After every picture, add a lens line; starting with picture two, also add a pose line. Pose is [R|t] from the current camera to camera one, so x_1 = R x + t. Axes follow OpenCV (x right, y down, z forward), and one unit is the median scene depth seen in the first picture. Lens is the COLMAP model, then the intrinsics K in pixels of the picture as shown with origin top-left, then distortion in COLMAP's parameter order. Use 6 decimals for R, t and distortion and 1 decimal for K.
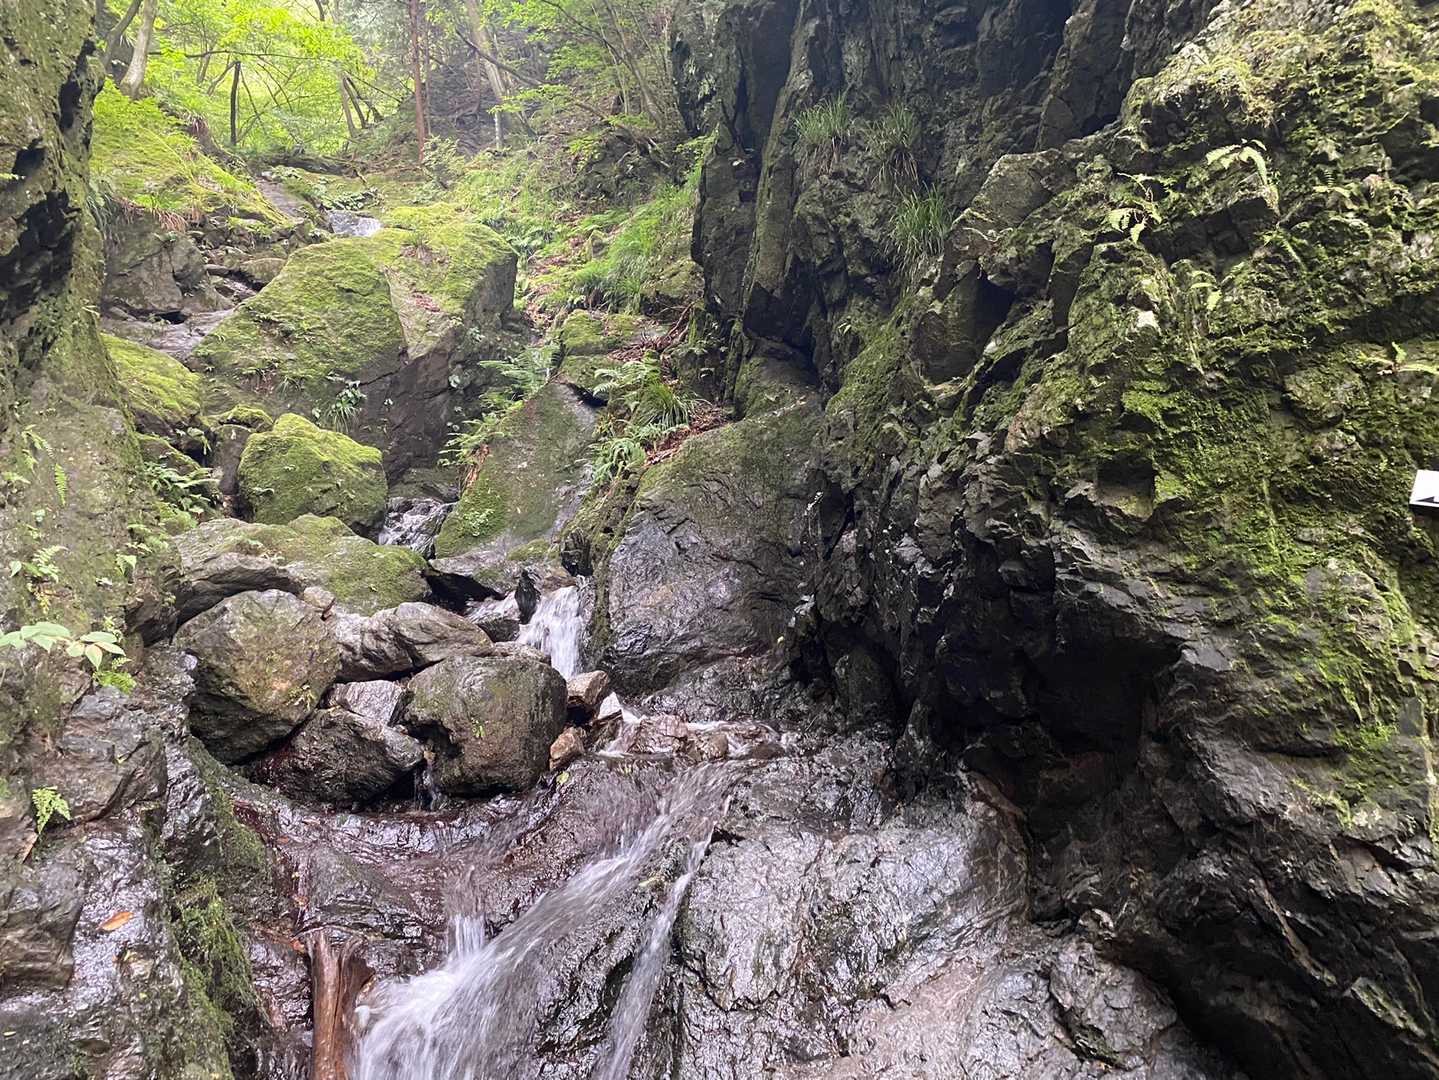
lens RADIAL K [[1065.8, 0, 719.5], [0, 1065.8, 540.0], [0, 0, 1]] dist [0.069941, -0.116742]
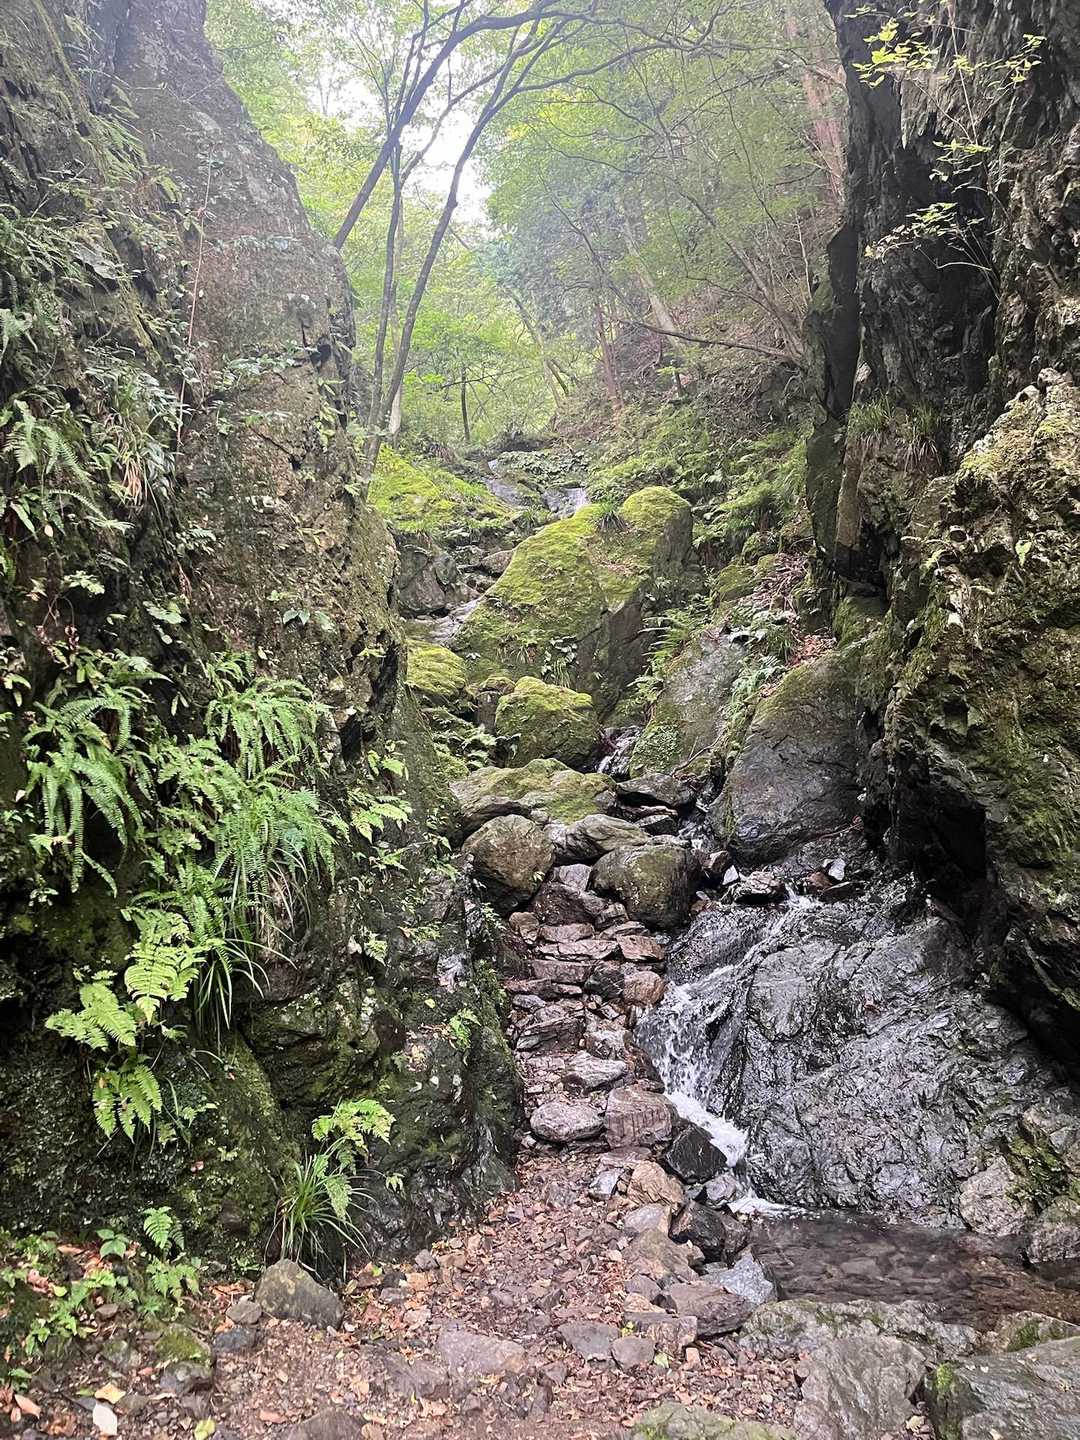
lens RADIAL K [[1066.6, 0, 540.0], [0, 1066.6, 720.0], [0, 0, 1]] dist [0.069941, -0.116742]
pose [[0.918178, -0.113605, -0.379530, 0.360842], [0.108991, 0.993471, -0.033701, -0.051447], [0.380881, -0.010421, 0.924565, -0.693007]]
